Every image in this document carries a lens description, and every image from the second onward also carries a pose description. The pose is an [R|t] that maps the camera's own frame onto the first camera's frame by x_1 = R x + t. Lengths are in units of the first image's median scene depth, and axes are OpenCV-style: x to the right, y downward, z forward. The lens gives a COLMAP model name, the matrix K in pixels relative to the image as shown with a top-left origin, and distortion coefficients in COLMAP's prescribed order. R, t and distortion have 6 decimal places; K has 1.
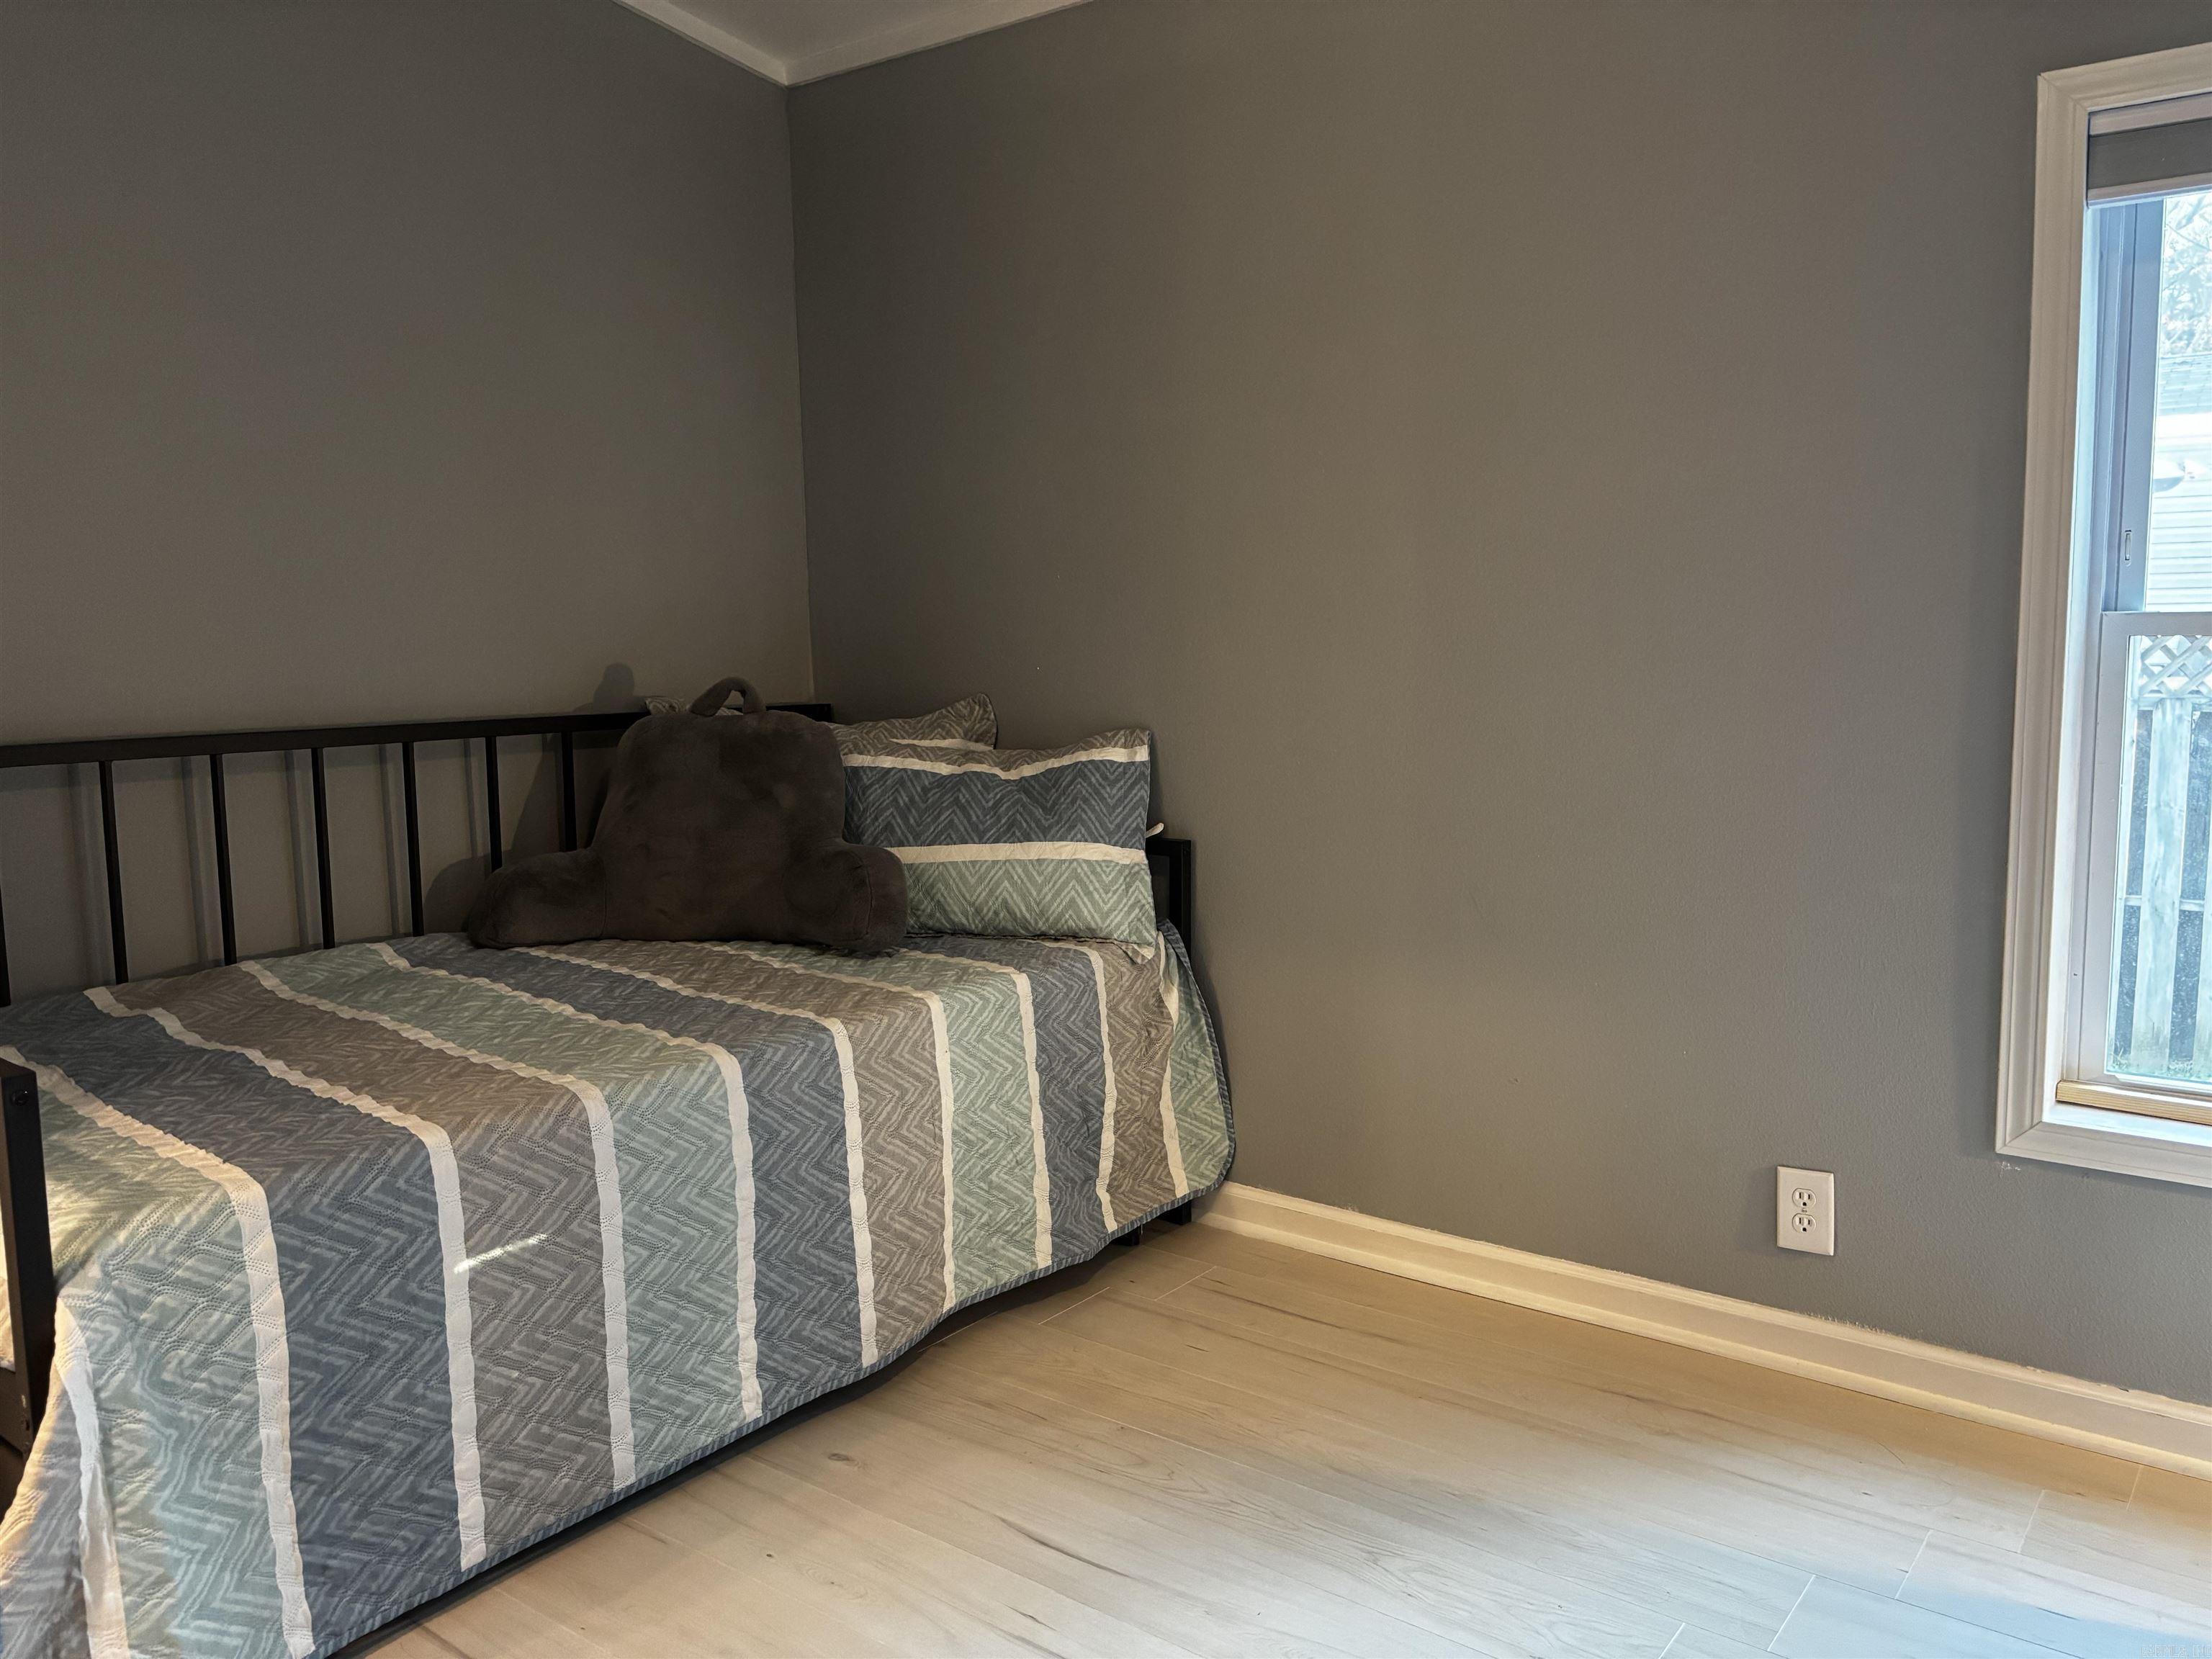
lens RADIAL K [[1678.8, 0, 1097.0], [0, 1678.8, 829.4], [0, 0, 1]] dist [0.104474, -0.134067]
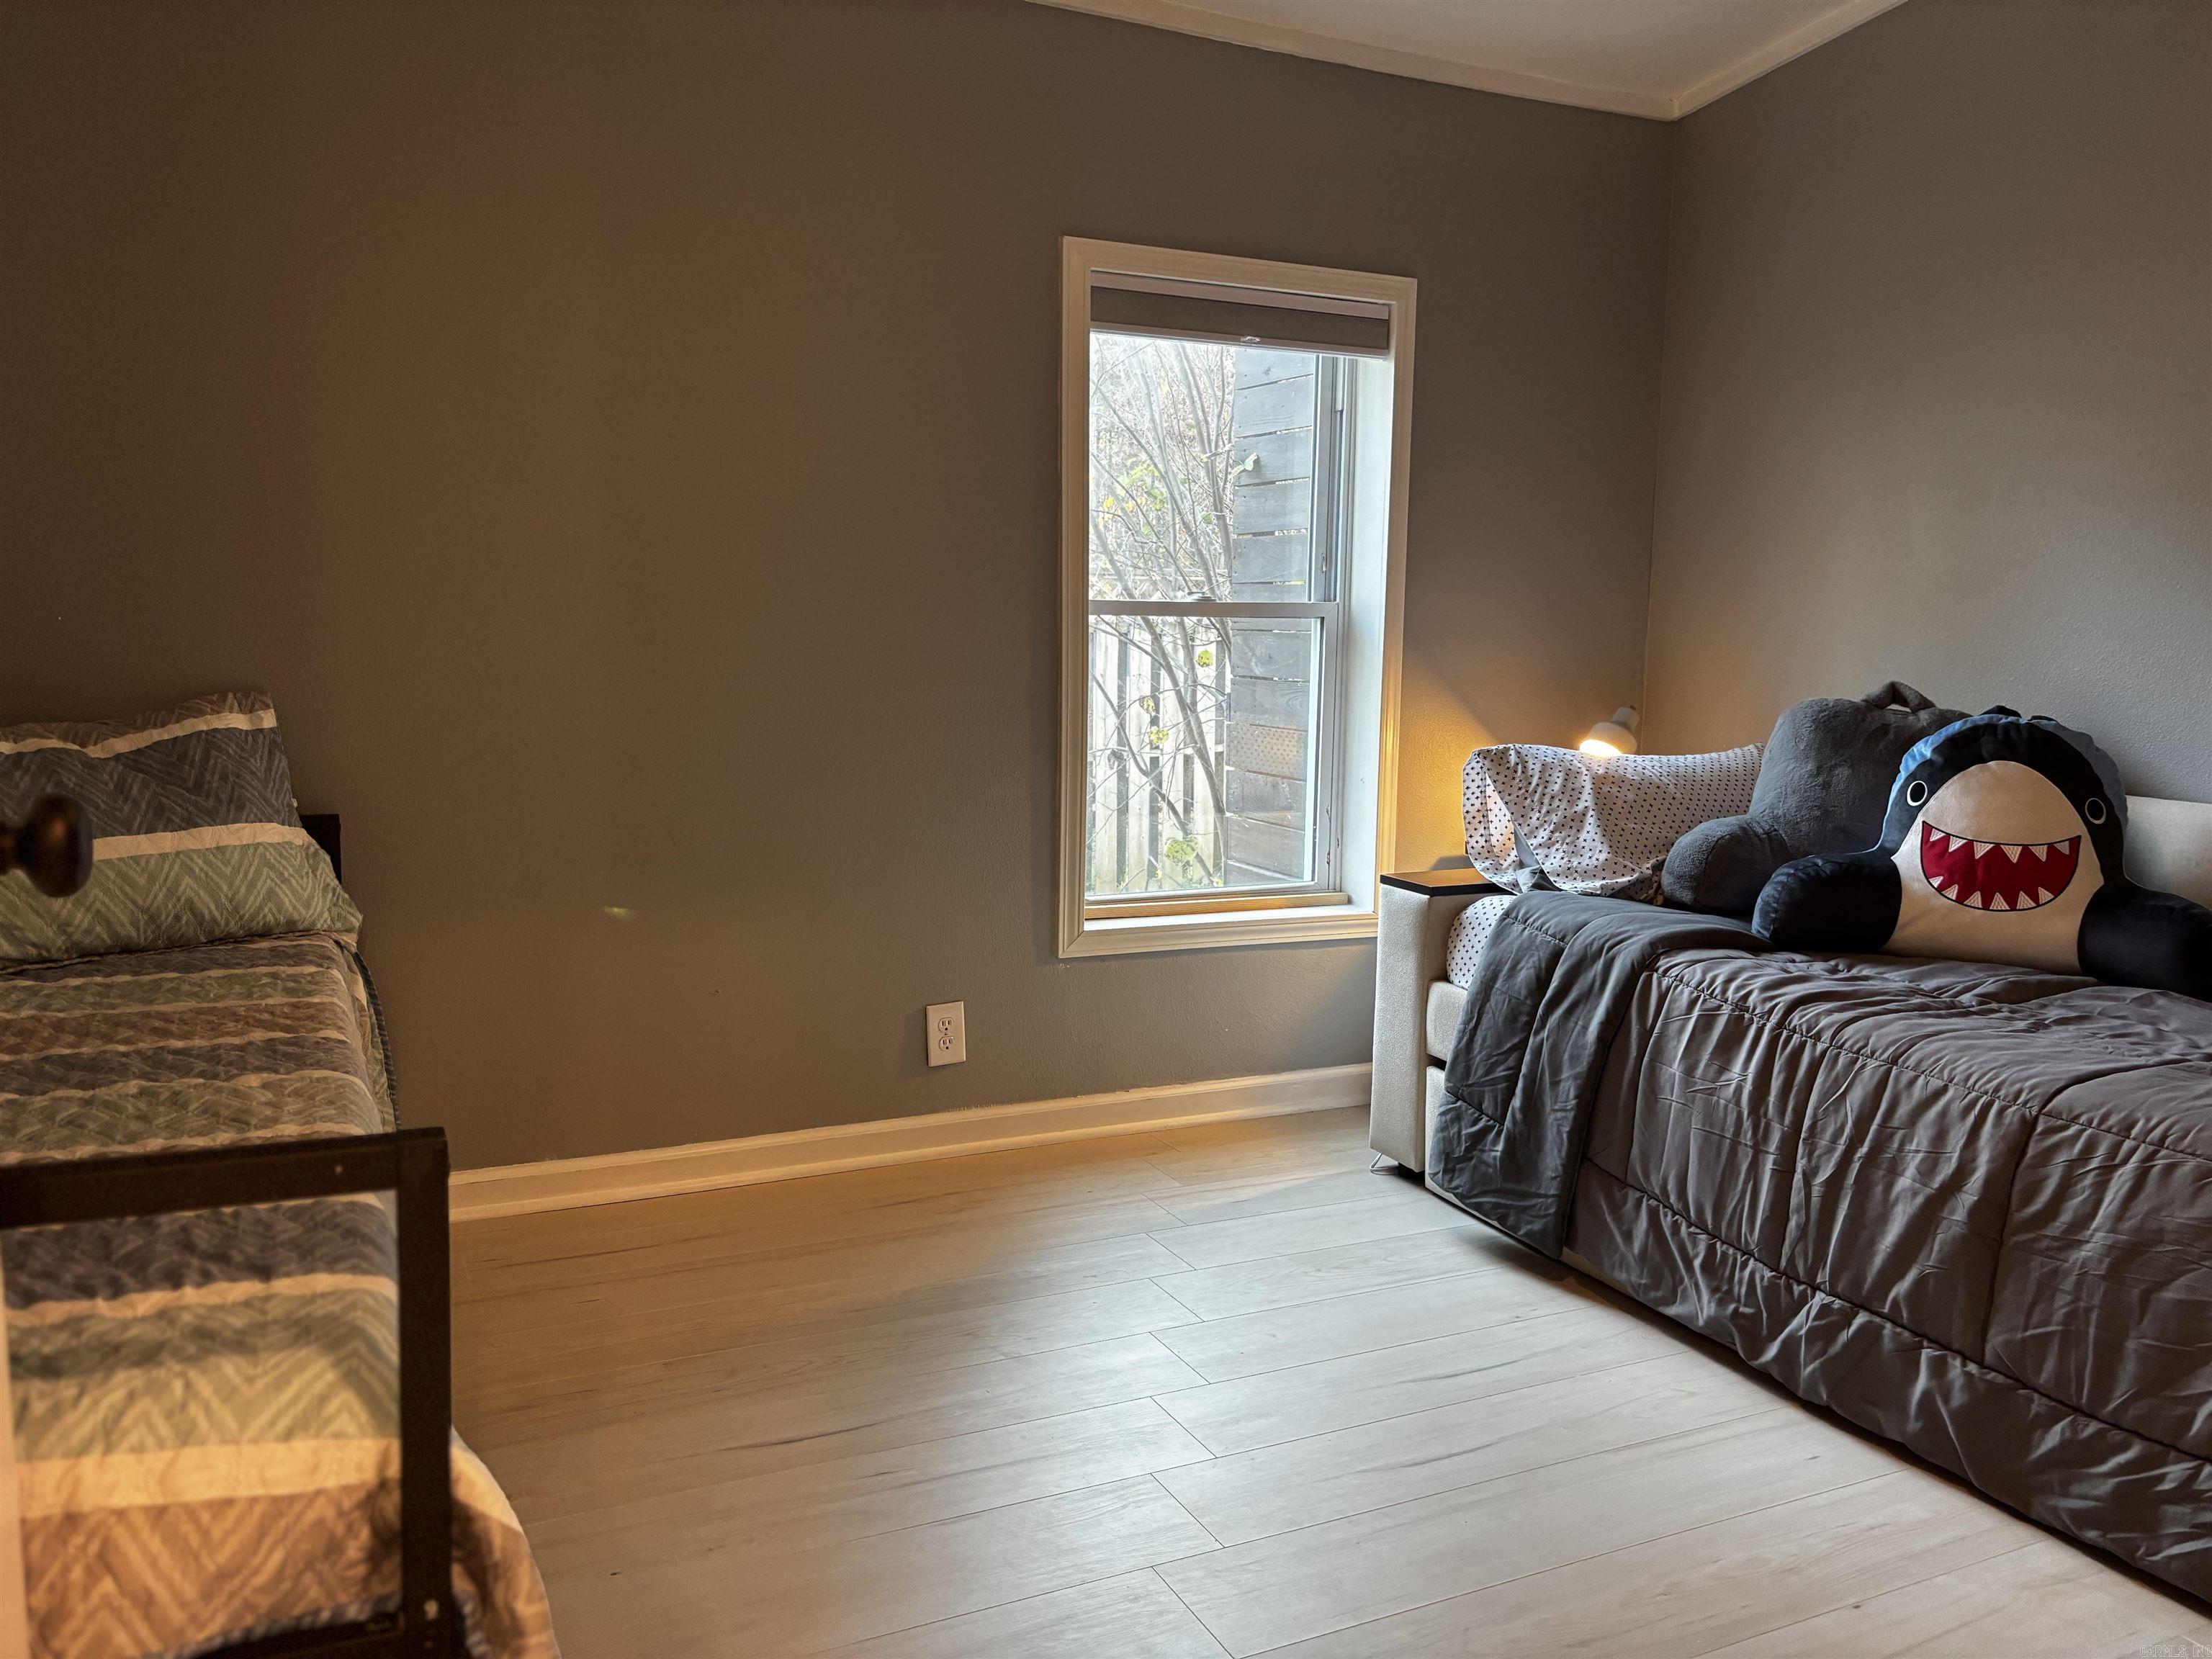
lens RADIAL K [[1678.8, 0, 1097.0], [0, 1678.8, 829.4], [0, 0, 1]] dist [0.104474, -0.134067]
pose [[0.444249, -0.081159, 0.892220, -0.597474], [0.087127, 0.995082, 0.047134, 0.007288], [-0.891657, 0.056797, 0.449135, 0.236615]]
